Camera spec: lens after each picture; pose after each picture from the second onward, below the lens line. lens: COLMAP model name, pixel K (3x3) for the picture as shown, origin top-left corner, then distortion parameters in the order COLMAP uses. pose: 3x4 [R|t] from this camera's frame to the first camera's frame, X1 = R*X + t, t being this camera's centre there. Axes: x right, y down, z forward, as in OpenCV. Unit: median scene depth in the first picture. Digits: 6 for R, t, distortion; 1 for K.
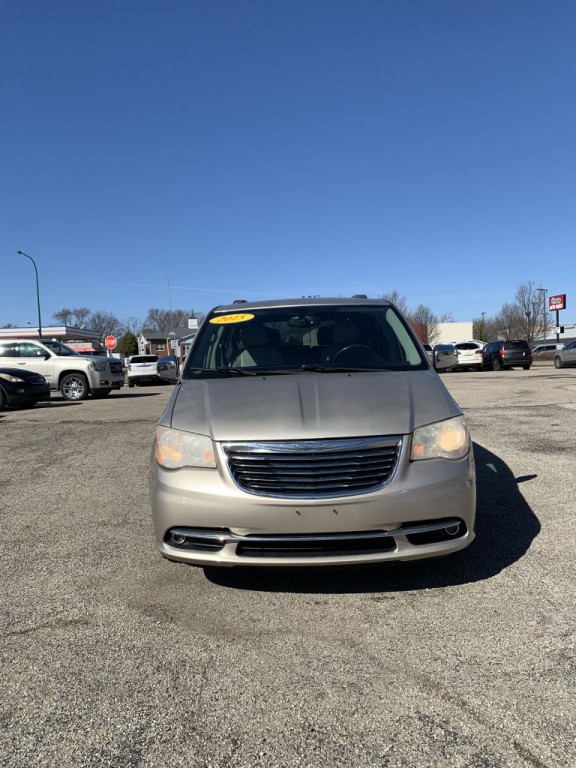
lens RADIAL K [[590.9, 0, 288.0], [0, 590.9, 384.0], [0, 0, 1]] dist [0.005125, 0.000043]
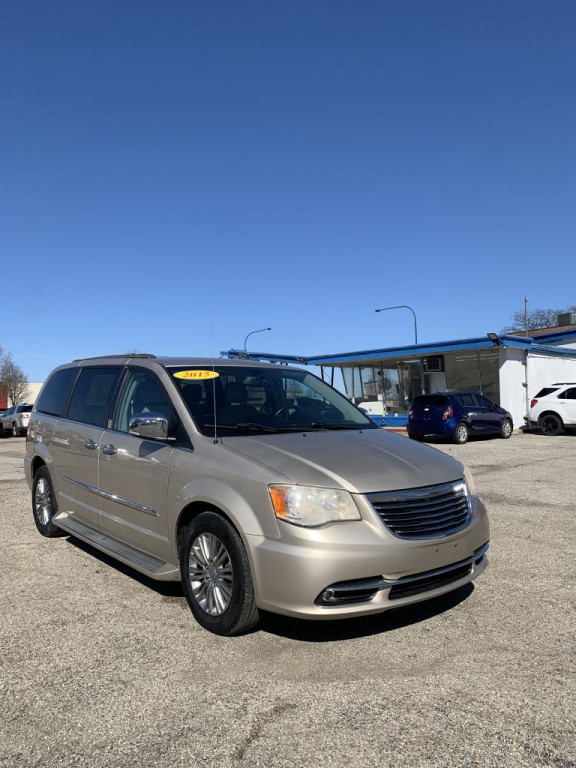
lens RADIAL K [[590.9, 0, 288.0], [0, 590.9, 384.0], [0, 0, 1]] dist [0.005125, 0.000043]
pose [[0.762777, 0.048999, 0.644803, -0.867093], [0.019317, 0.994954, -0.098458, 0.002891], [-0.646373, 0.087558, 0.757981, 0.251367]]
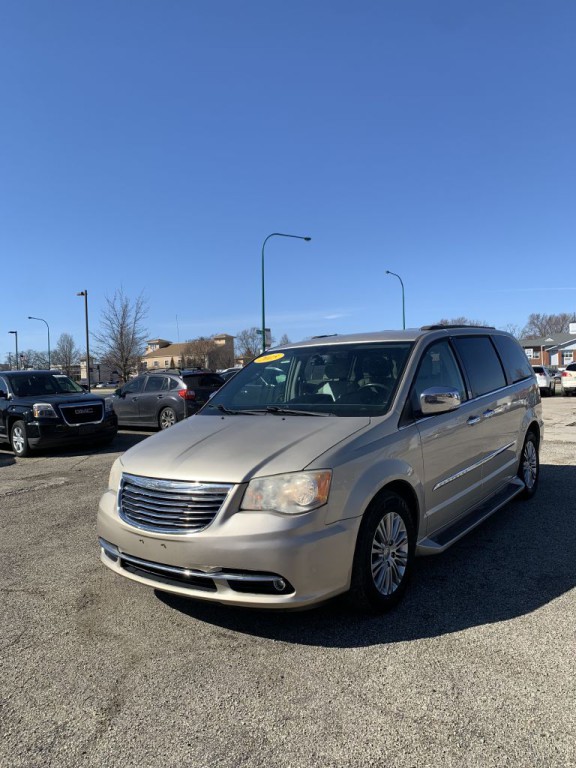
lens RADIAL K [[590.9, 0, 288.0], [0, 590.9, 384.0], [0, 0, 1]] dist [0.005125, 0.000043]
pose [[0.806930, 0.012434, -0.590516, 0.842368], [-0.019821, 0.999785, -0.006034, -0.081748], [0.590315, 0.016574, 0.807003, 0.198309]]
